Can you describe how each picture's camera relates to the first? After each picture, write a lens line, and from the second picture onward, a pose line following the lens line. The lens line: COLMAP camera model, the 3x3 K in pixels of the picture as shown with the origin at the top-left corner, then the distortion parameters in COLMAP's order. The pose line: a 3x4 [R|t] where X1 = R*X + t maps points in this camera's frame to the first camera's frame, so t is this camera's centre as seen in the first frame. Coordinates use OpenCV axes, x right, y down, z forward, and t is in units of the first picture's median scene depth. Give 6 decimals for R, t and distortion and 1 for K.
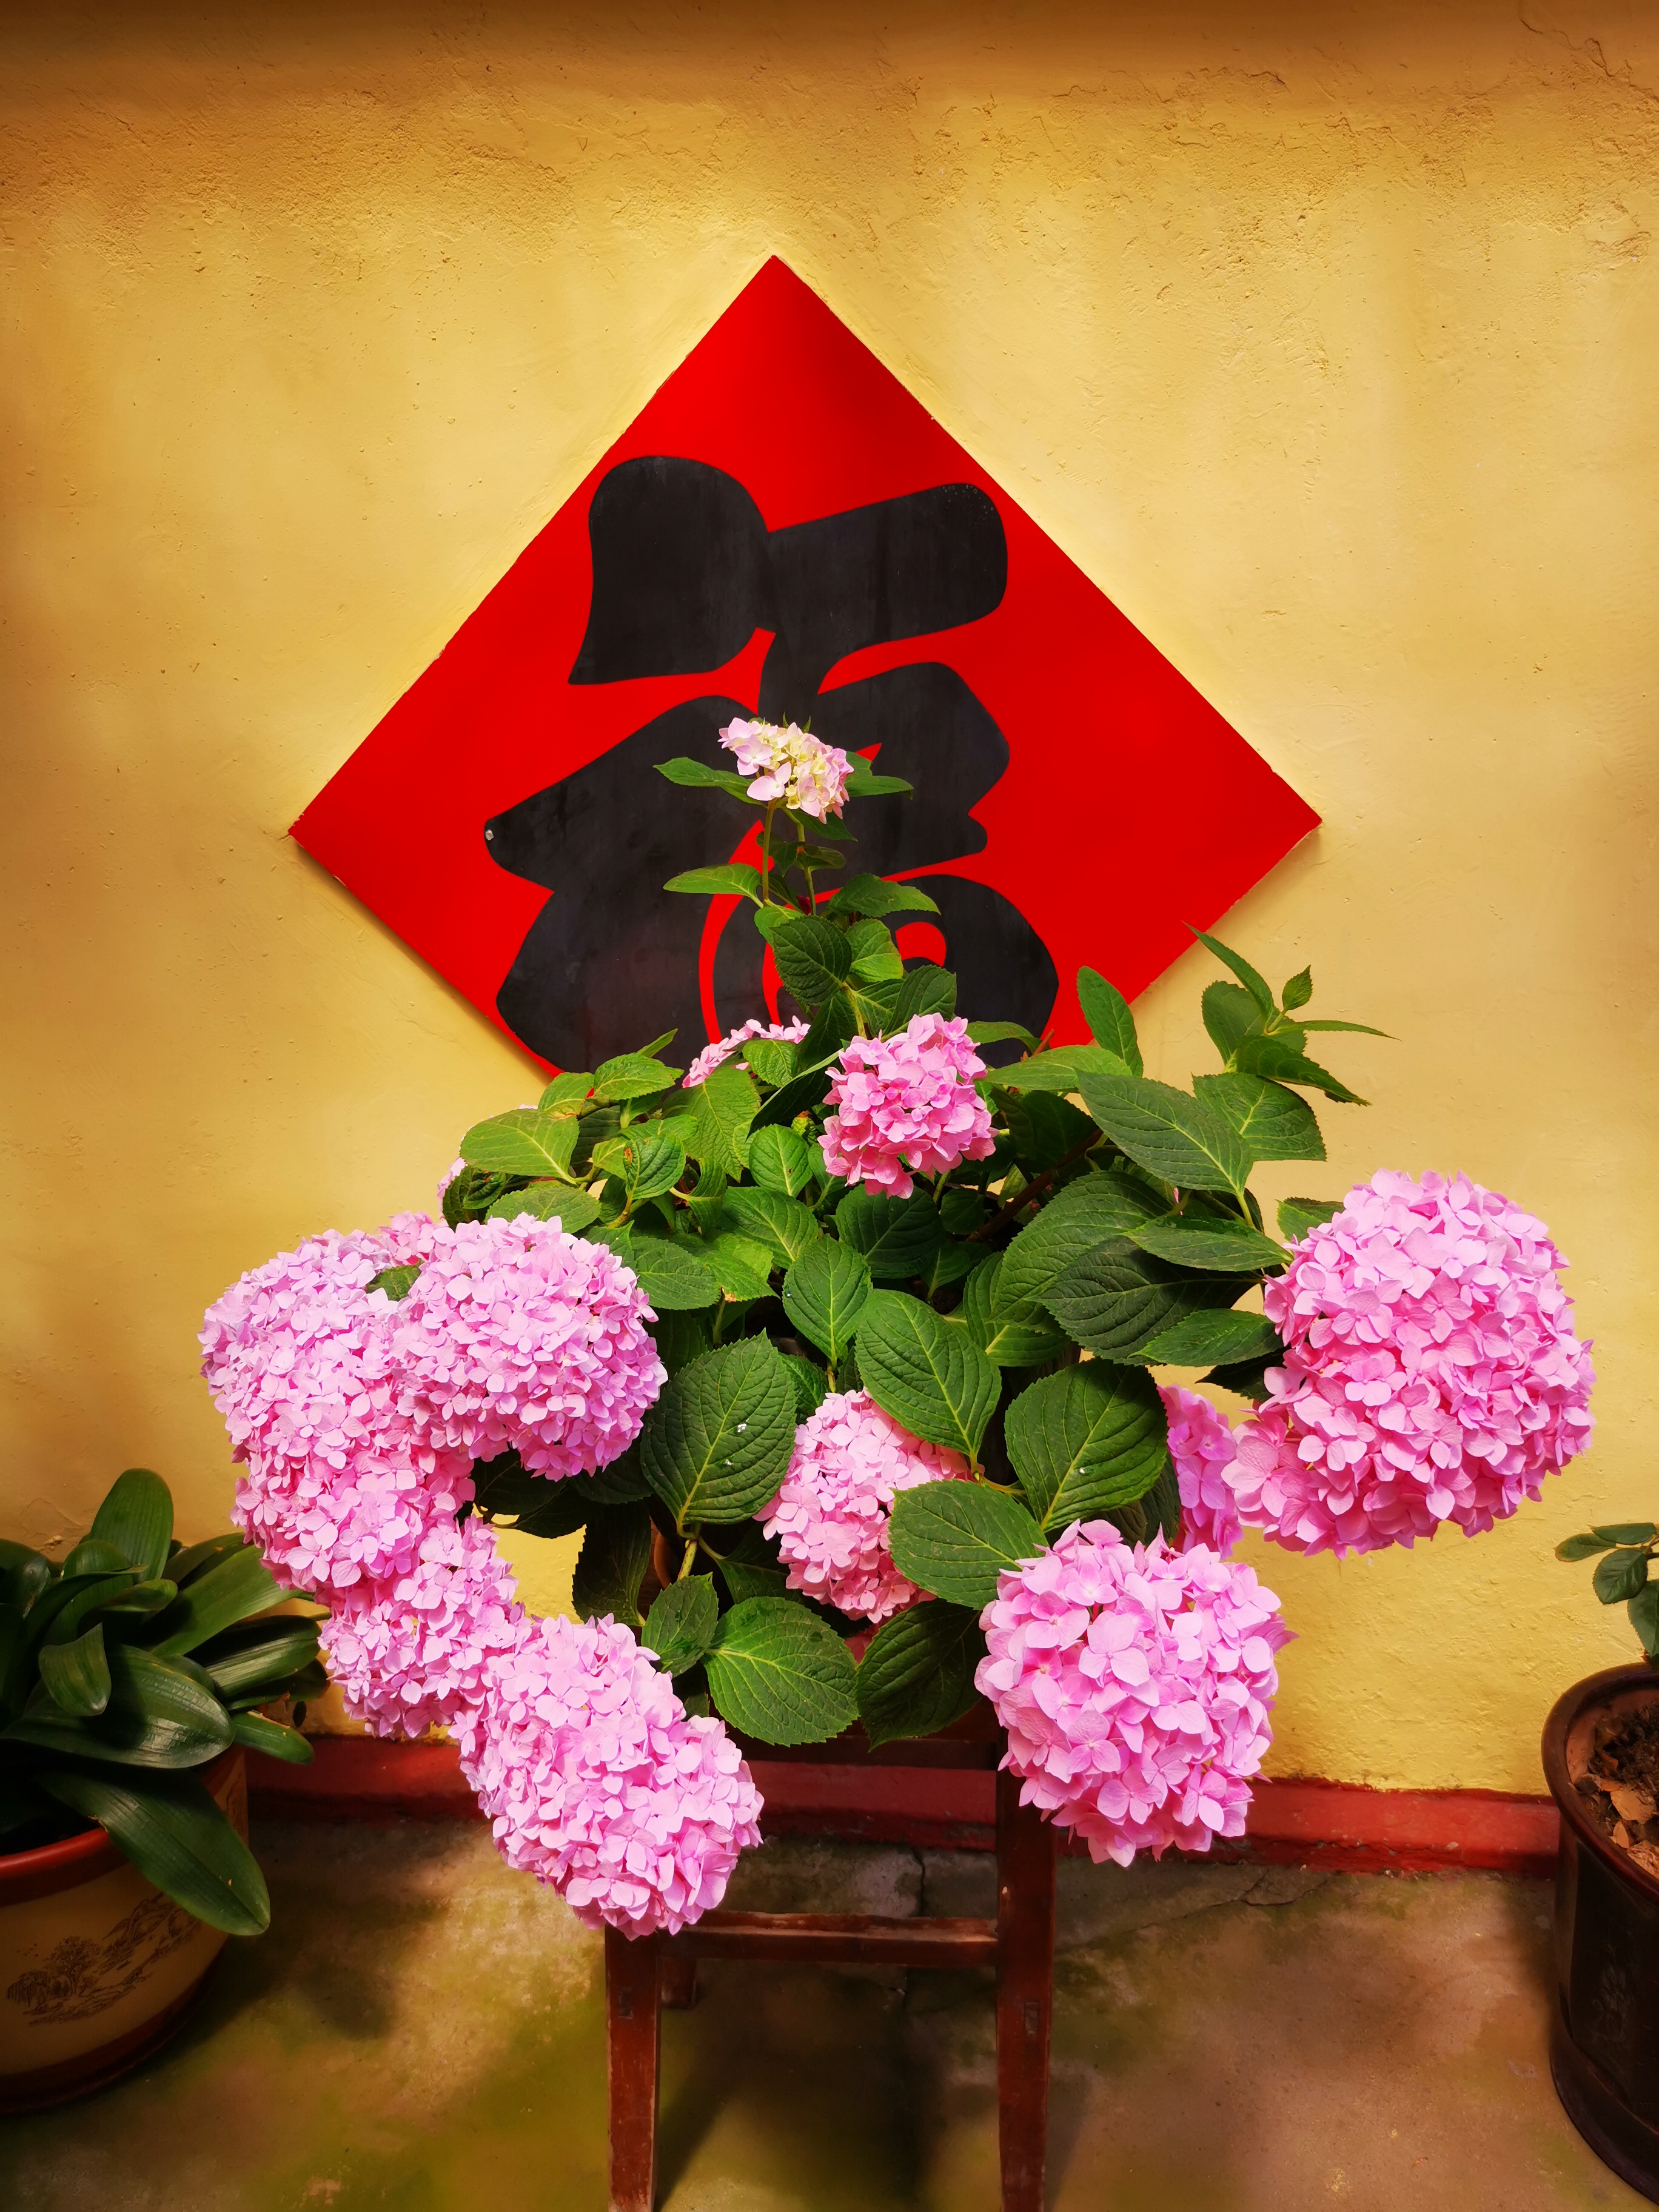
lens RADIAL K [[1736.7, 0, 828.3], [0, 1736.7, 1107.7], [0, 0, 1]] dist [0.010066, 0.000809]
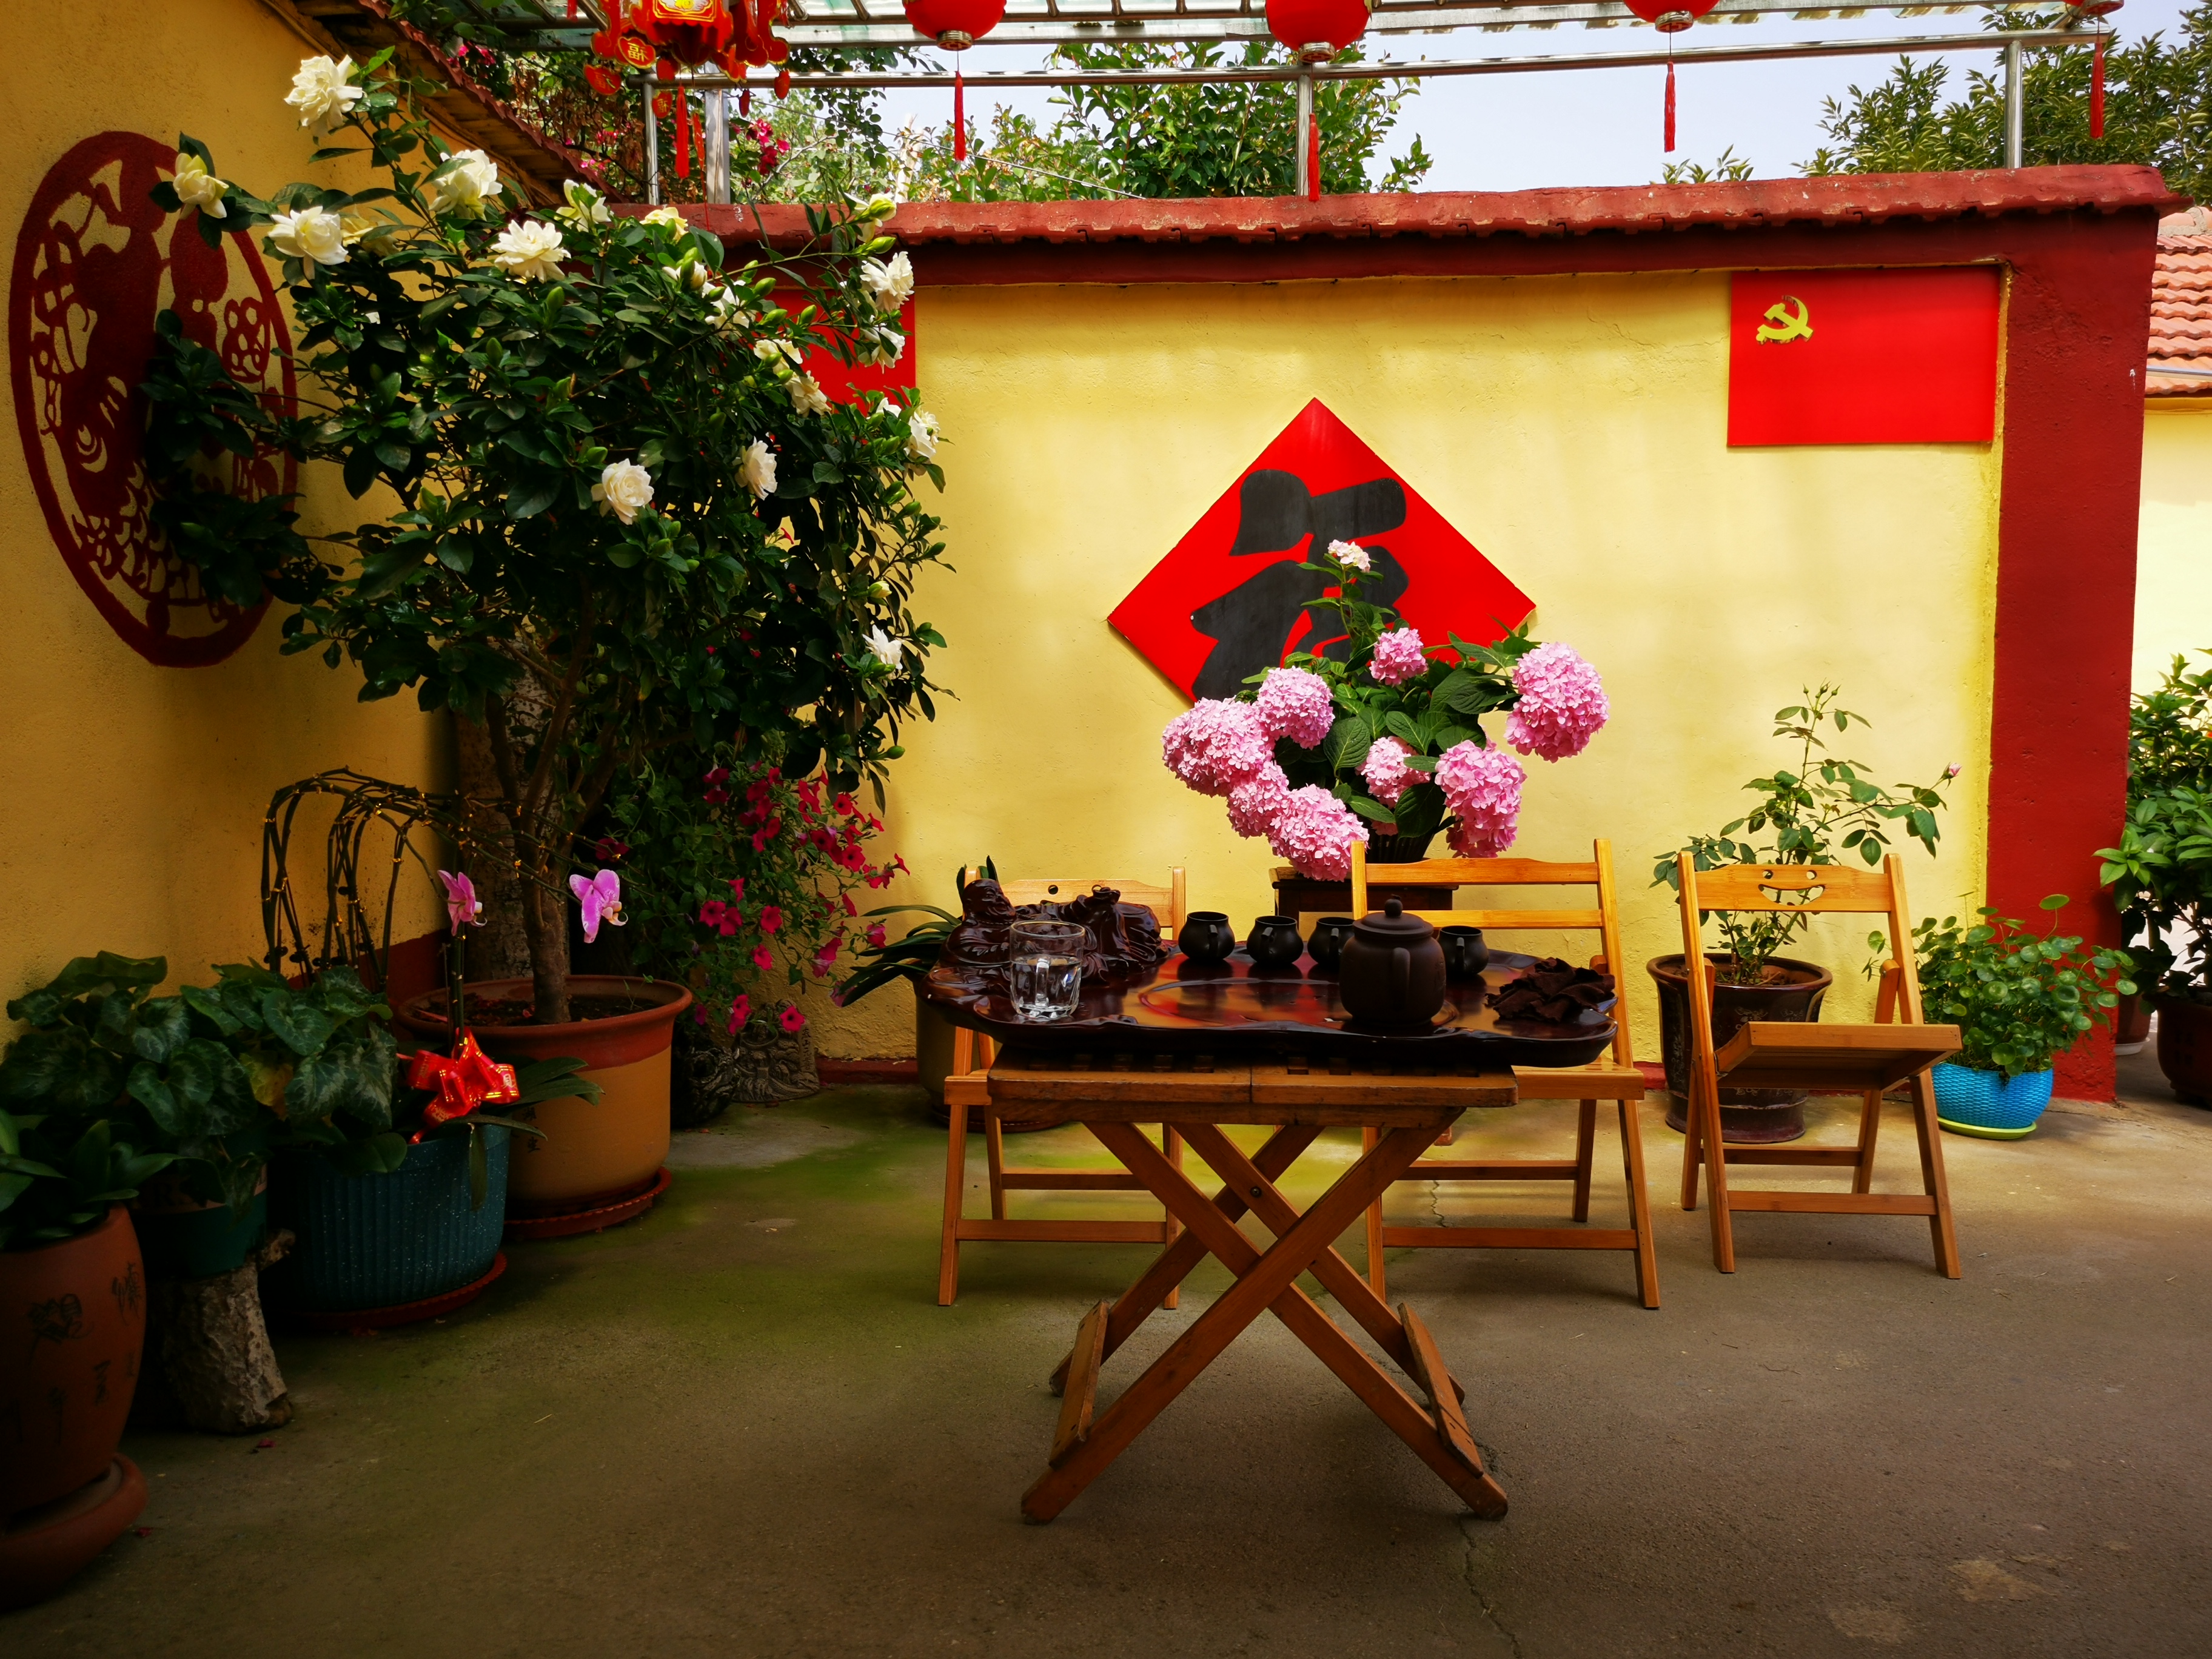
lens RADIAL K [[1810.4, 0, 1106.7], [0, 1810.4, 827.8], [0, 0, 1]] dist [-0.004183, 0.000080]
pose [[0.999957, 0.001246, 0.009218, -0.522174], [0.000606, 0.980158, -0.198216, 0.975197], [-0.009282, 0.198213, 0.980115, -2.183969]]
